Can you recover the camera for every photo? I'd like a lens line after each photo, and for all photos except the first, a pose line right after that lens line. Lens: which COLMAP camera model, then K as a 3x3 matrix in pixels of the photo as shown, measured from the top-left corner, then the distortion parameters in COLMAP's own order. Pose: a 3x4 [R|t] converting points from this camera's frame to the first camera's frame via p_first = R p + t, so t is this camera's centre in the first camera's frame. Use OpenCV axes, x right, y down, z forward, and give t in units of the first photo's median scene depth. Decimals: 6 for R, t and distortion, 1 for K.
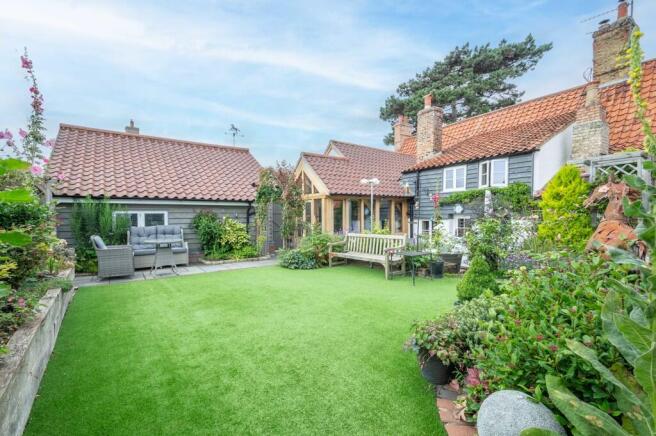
lens RADIAL K [[291.0, 0, 327.9], [0, 291.0, 218.1], [0, 0, 1]] dist [0.001259, 0.000161]
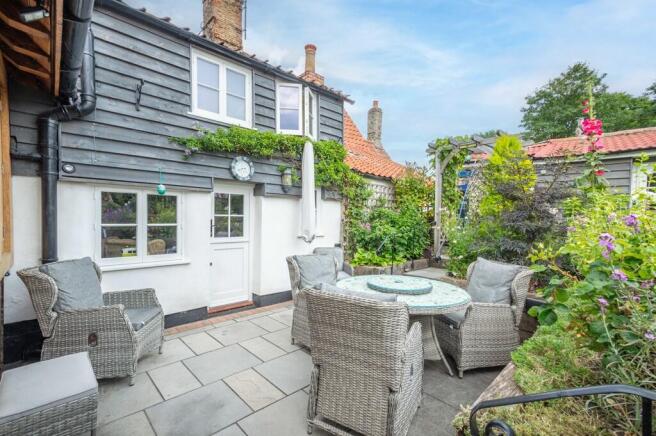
lens RADIAL K [[291.0, 0, 328.5], [0, 291.0, 217.0], [0, 0, 1]] dist [0.001259, 0.000161]
pose [[-0.107145, -0.001736, 0.994242, 0.026812], [0.000269, 0.999998, 0.001775, 0.034640], [-0.994243, 0.000457, -0.107145, 0.898557]]
